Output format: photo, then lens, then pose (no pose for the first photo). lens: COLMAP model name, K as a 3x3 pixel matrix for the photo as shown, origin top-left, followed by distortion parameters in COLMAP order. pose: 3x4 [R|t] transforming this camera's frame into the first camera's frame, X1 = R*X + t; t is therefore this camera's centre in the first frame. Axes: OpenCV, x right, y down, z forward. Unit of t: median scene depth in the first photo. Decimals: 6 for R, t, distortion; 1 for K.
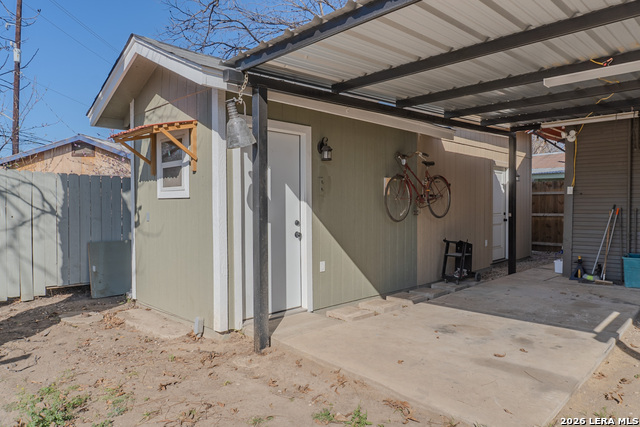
lens RADIAL K [[428.3, 0, 321.4], [0, 428.3, 211.2], [0, 0, 1]] dist [-0.018284, -0.004565]
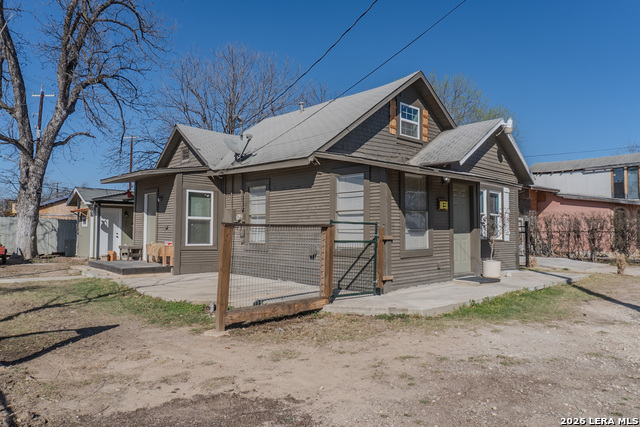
lens RADIAL K [[428.3, 0, 318.6], [0, 428.3, 212.3], [0, 0, 1]] dist [-0.018284, -0.004565]
pose [[0.999479, 0.011471, -0.030168, 1.626686], [-0.013748, 0.996985, -0.076363, 0.092335], [0.029201, 0.076738, 0.996624, -2.415780]]
